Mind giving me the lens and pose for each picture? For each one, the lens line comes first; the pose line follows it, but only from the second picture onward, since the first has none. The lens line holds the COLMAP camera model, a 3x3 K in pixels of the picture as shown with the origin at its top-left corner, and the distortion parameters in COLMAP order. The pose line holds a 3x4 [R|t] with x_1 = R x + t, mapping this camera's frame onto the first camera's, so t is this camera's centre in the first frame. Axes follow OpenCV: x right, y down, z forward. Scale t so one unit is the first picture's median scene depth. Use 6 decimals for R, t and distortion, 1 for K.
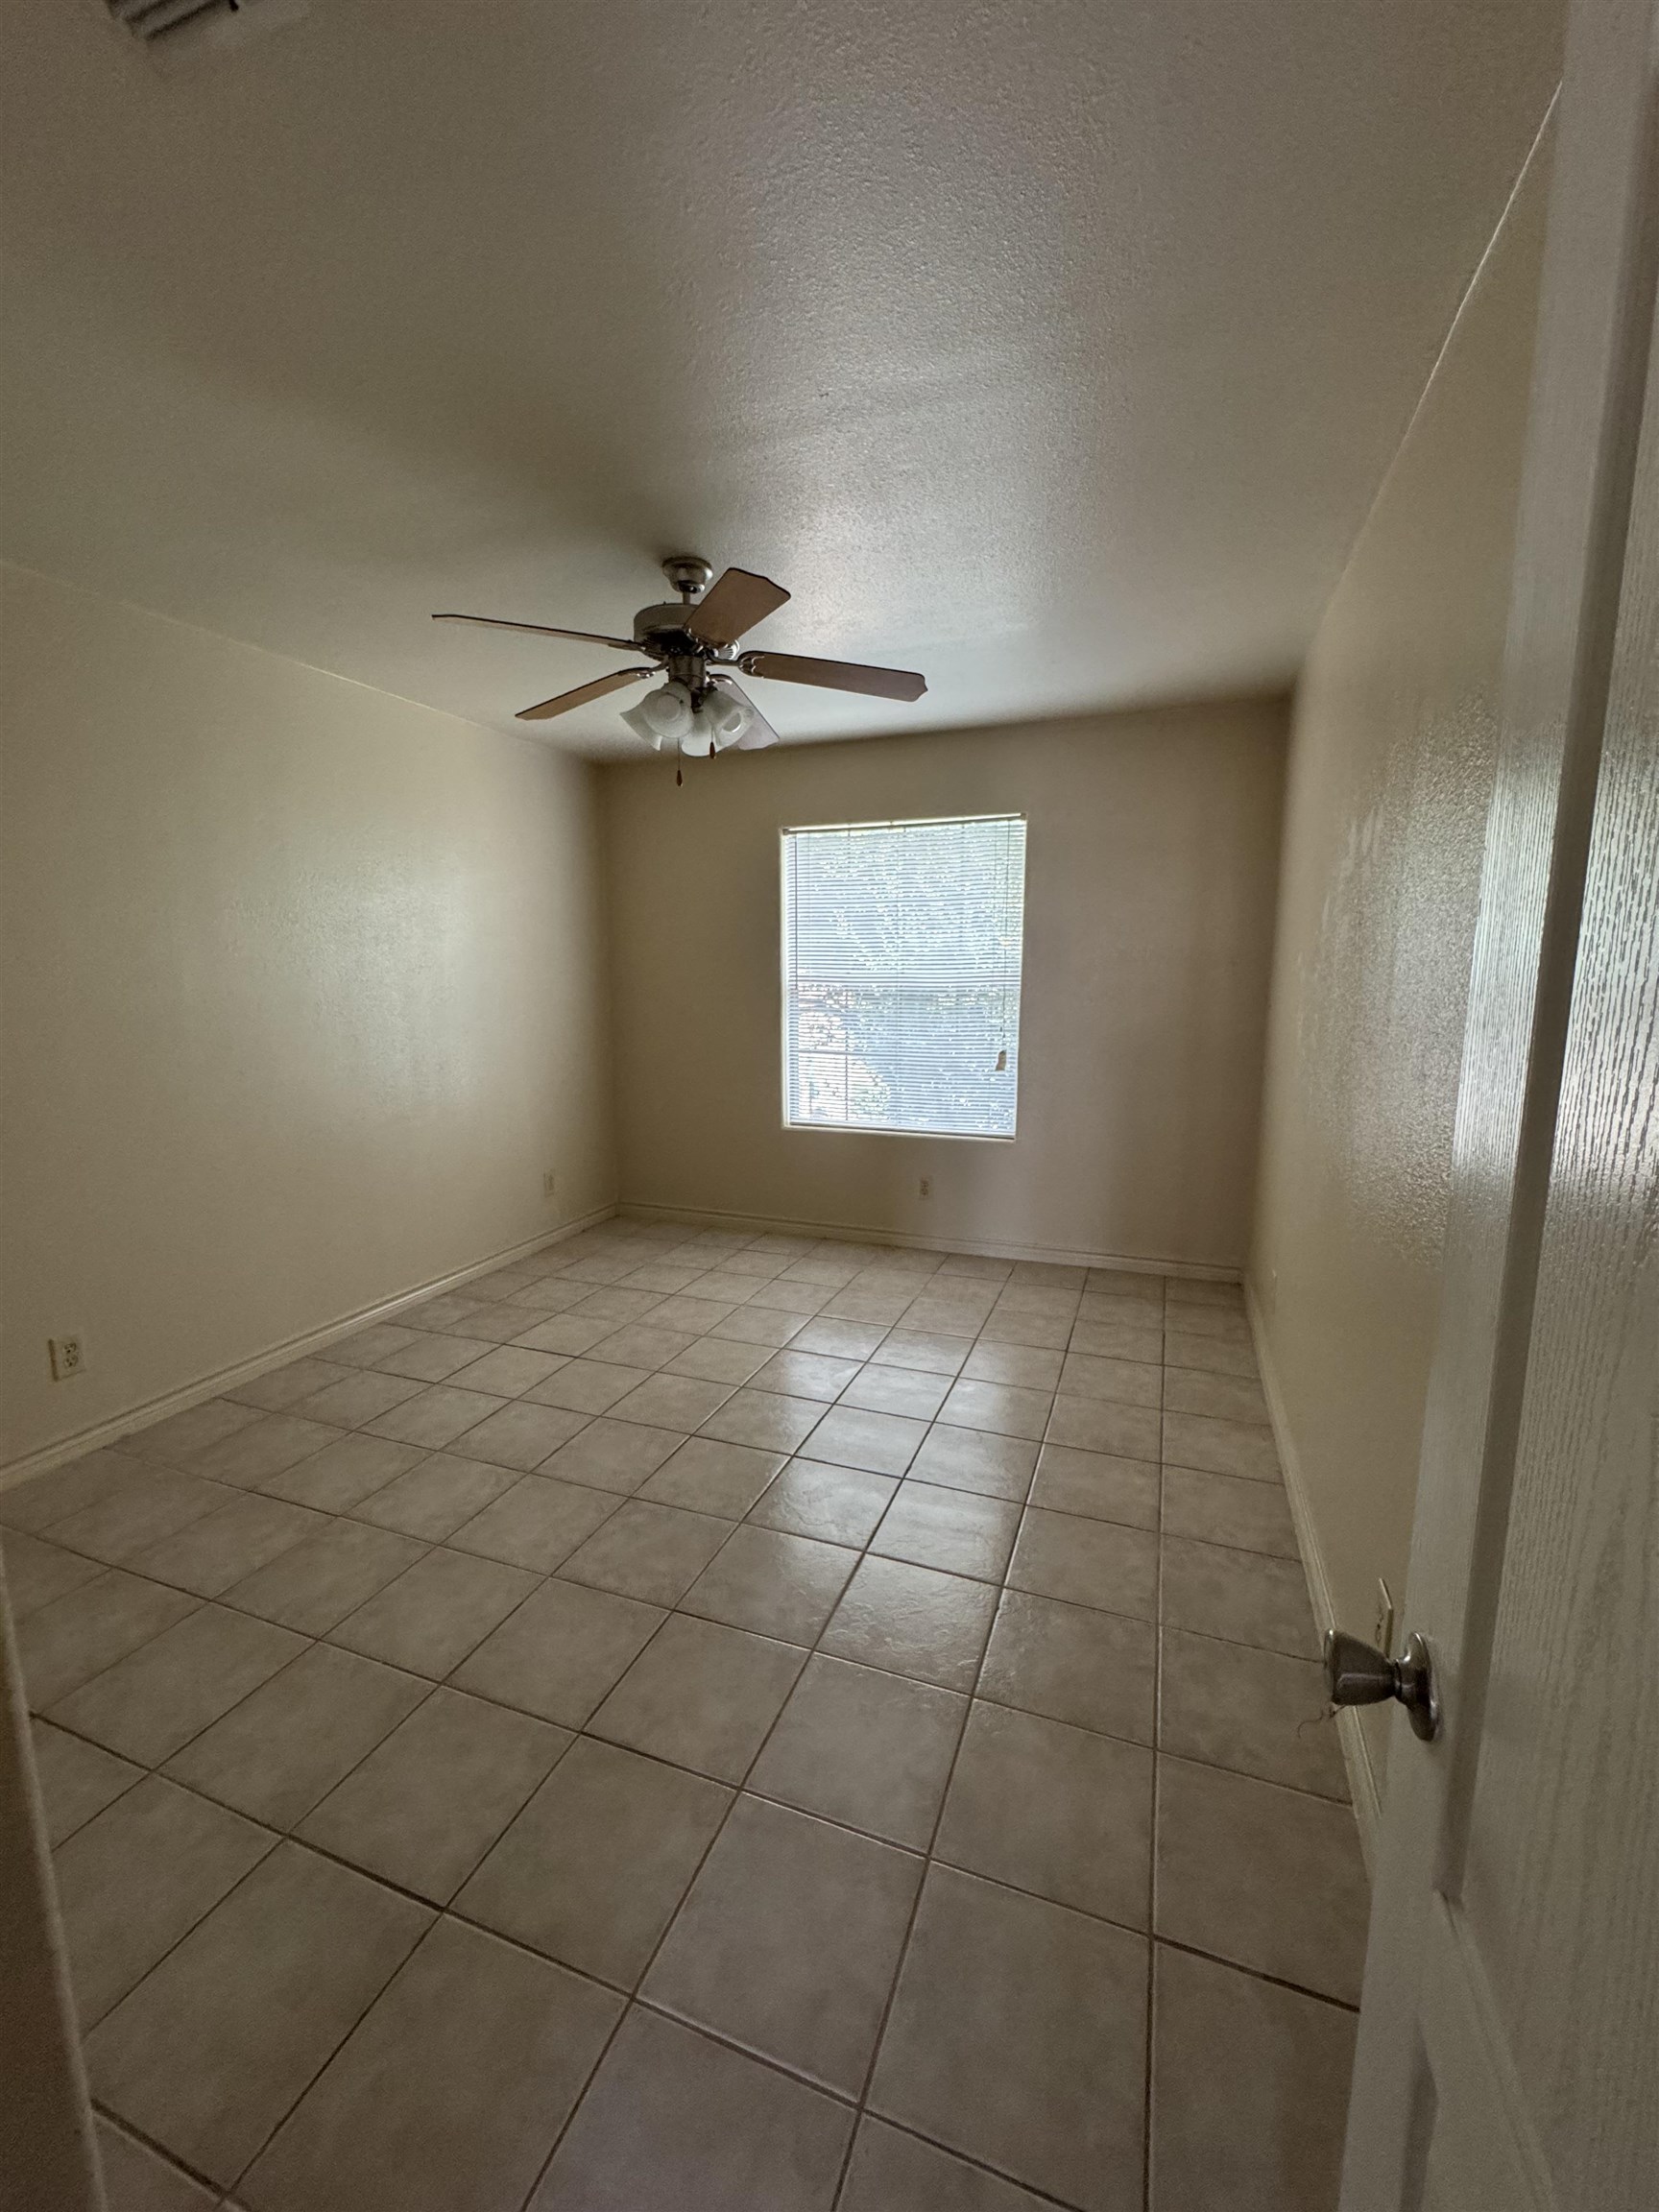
lens RADIAL K [[887.5, 0, 833.0], [0, 887.5, 1115.2], [0, 0, 1]] dist [-0.004464, -0.000479]
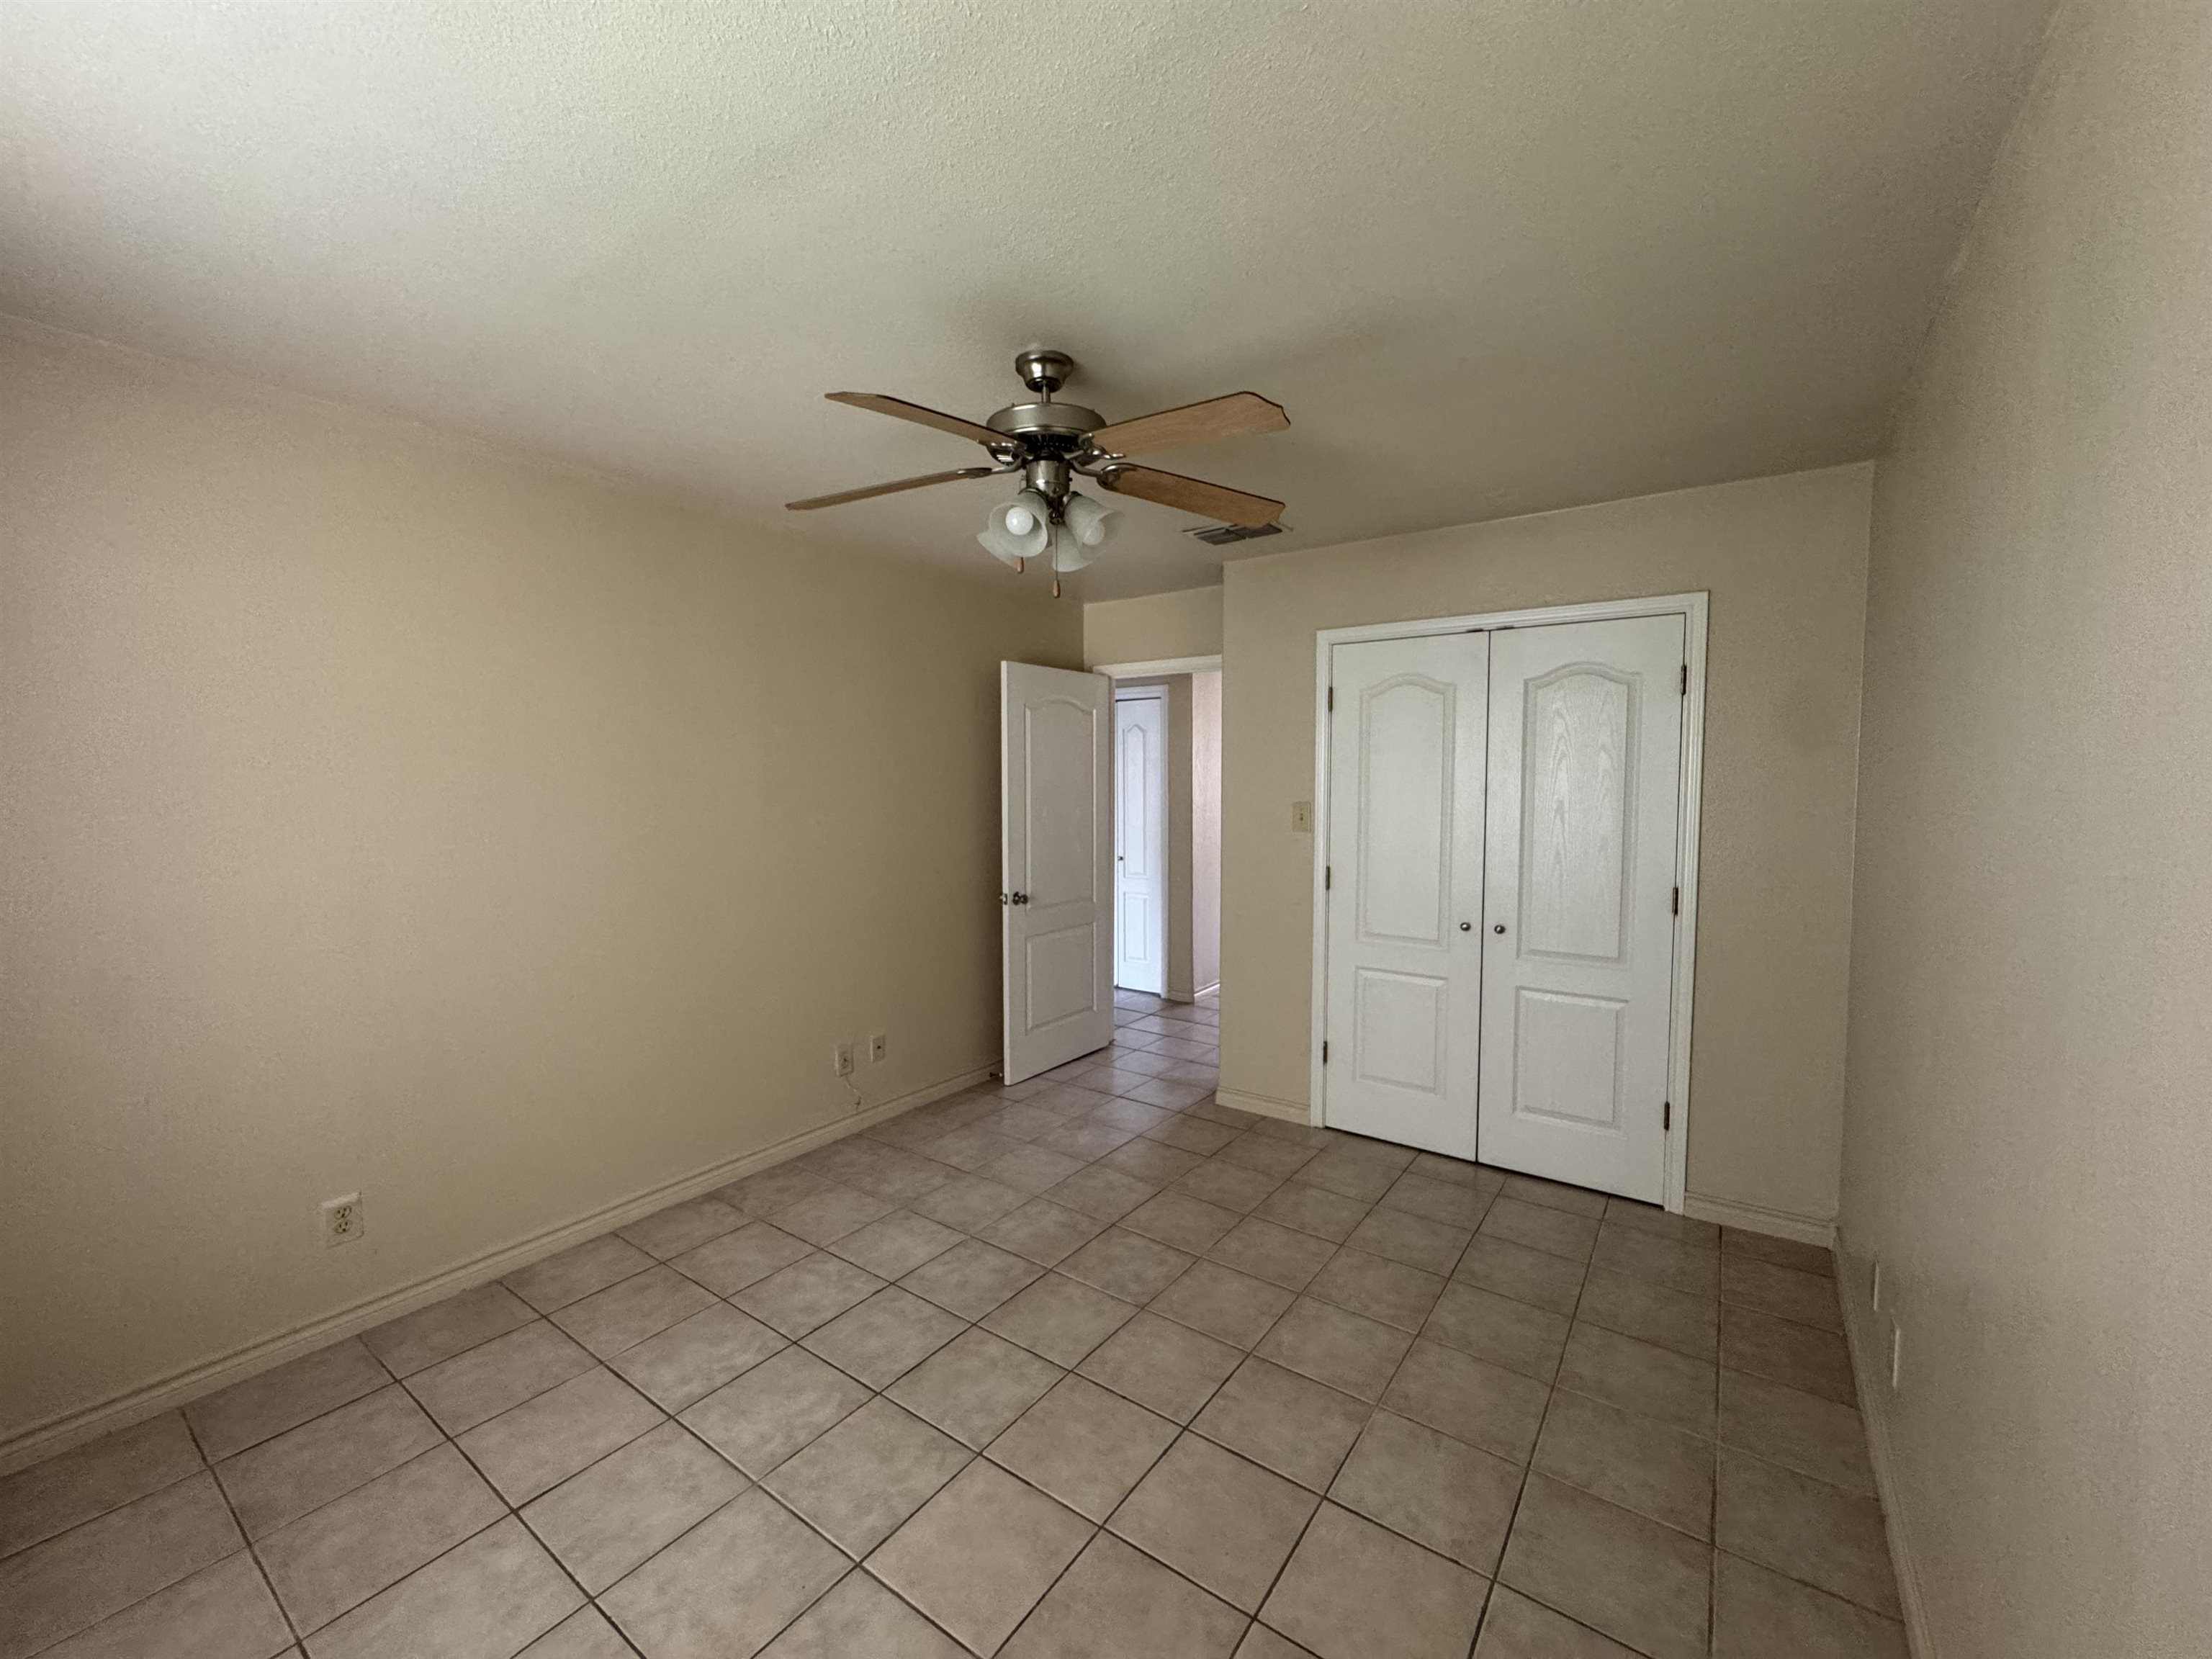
lens RADIAL K [[887.5, 0, 1104.2], [0, 887.5, 826.6], [0, 0, 1]] dist [-0.004464, -0.000479]
pose [[-0.968348, -0.014765, 0.249168, -0.383617], [0.040767, 0.975489, 0.216239, -0.312687], [-0.246253, 0.219552, -0.944011, 1.642133]]
